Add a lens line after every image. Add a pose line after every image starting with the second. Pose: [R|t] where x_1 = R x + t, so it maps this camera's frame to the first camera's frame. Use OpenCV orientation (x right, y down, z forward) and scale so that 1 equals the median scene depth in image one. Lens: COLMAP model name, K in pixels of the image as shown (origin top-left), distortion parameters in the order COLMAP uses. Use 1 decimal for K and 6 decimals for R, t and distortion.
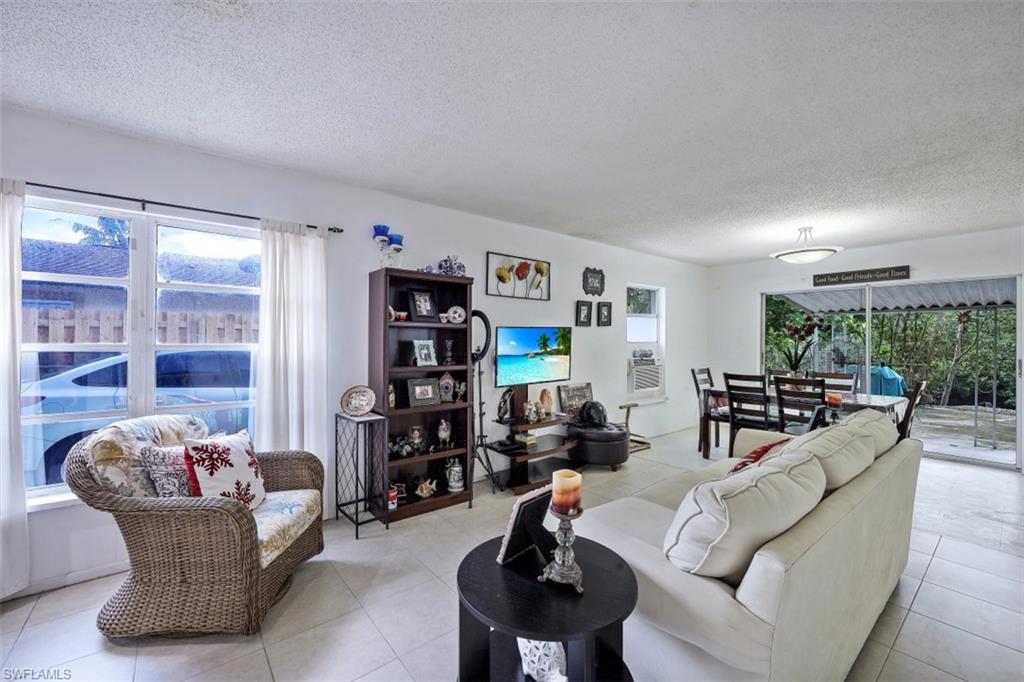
lens RADIAL K [[419.5, 0, 509.1], [0, 419.5, 337.5], [0, 0, 1]] dist [-0.003435, -0.000600]
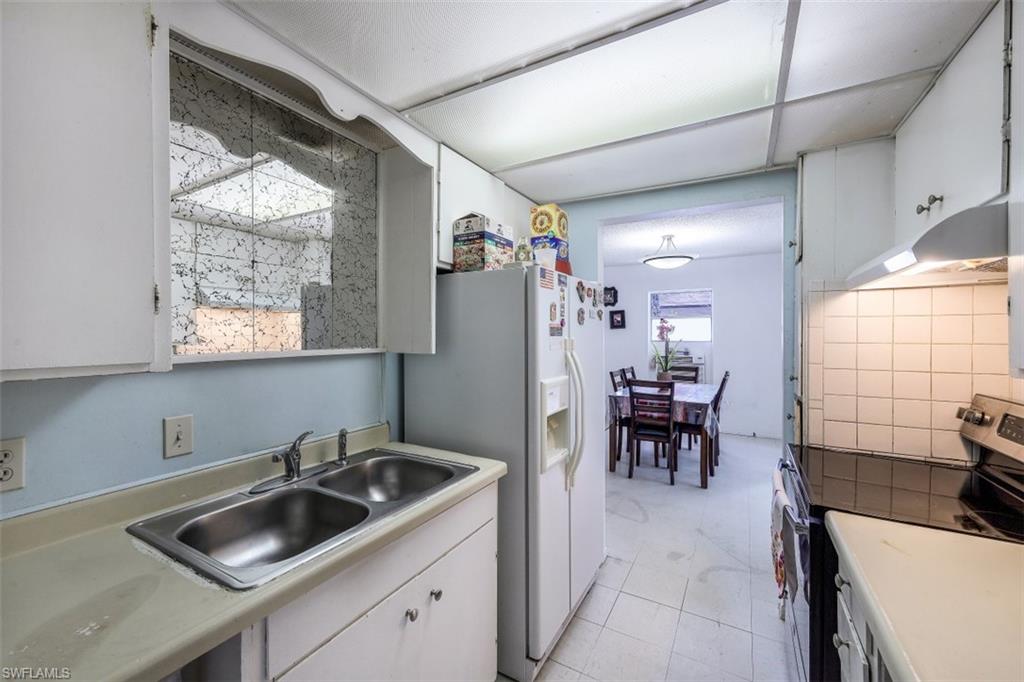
lens RADIAL K [[419.5, 0, 504.7], [0, 419.5, 335.2], [0, 0, 1]] dist [-0.003435, -0.000600]
pose [[0.366114, 0.000871, -0.930569, 1.342830], [-0.000473, 1.000000, 0.000750, -0.007081], [0.930570, 0.000165, 0.366115, 0.179484]]
